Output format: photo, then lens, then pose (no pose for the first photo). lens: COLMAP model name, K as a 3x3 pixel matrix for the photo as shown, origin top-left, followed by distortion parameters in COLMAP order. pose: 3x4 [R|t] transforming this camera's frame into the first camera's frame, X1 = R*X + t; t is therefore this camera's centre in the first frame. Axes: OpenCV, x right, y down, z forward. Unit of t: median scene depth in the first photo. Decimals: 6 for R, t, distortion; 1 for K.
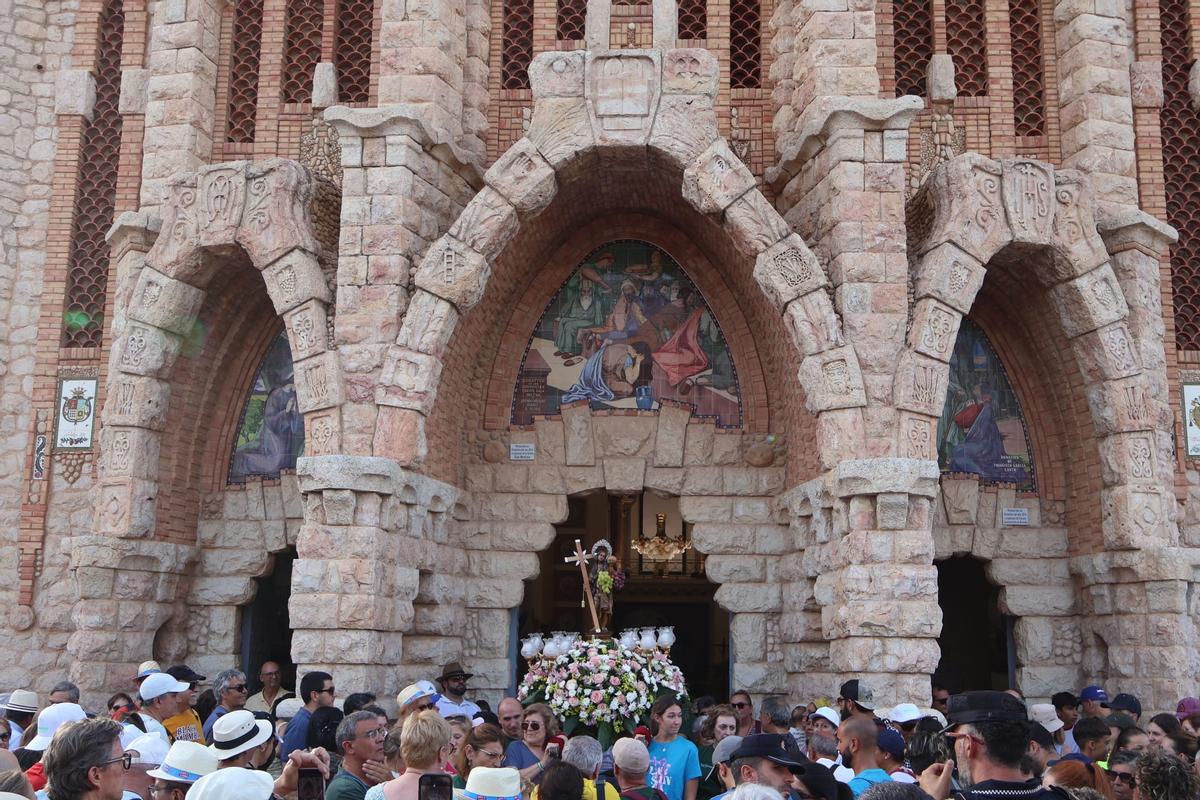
lens RADIAL K [[1266.9, 0, 596.2], [0, 1266.9, 403.9], [0, 0, 1]] dist [-0.018318, 0.000000]
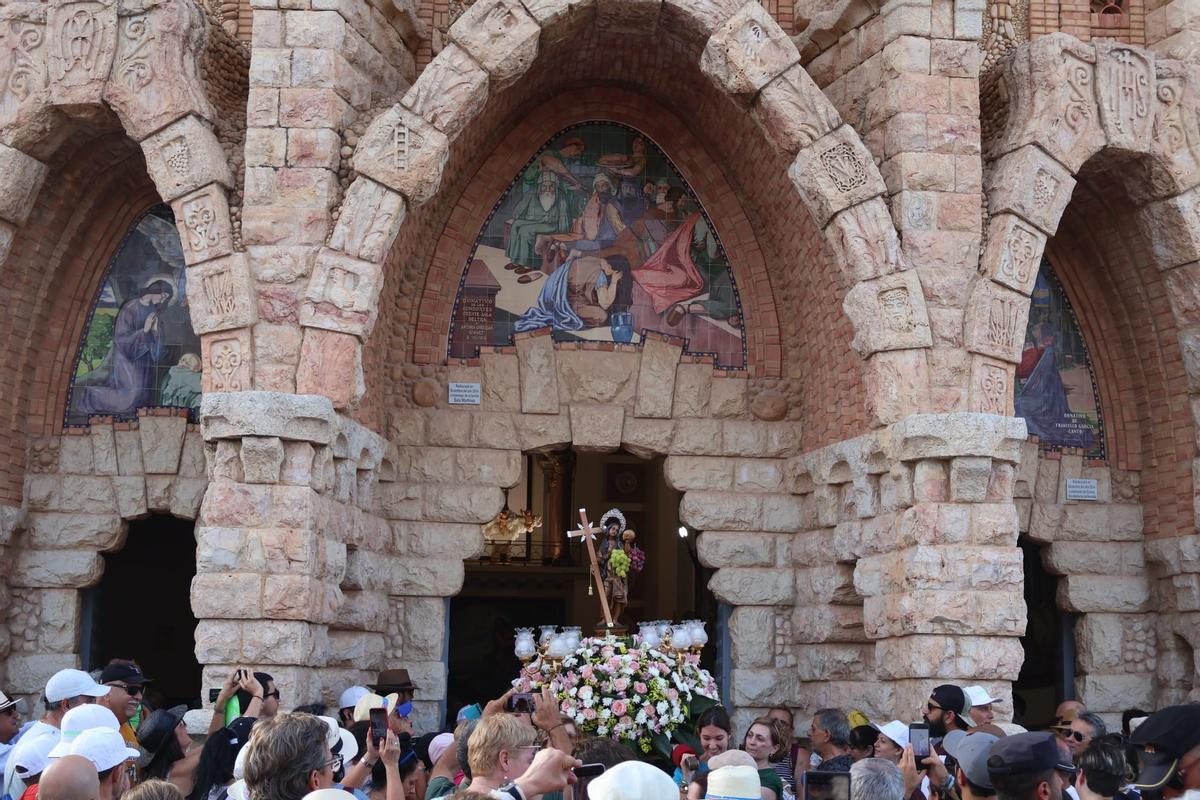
lens RADIAL K [[1685.3, 0, 601.5], [0, 1685.3, 388.6], [0, 0, 1]] dist [-0.021361, 0.000000]
pose [[0.991537, 0.025988, 0.127195, -0.119609], [-0.030145, 0.999069, 0.030872, 0.001265], [-0.126275, -0.034446, 0.991397, -0.022767]]
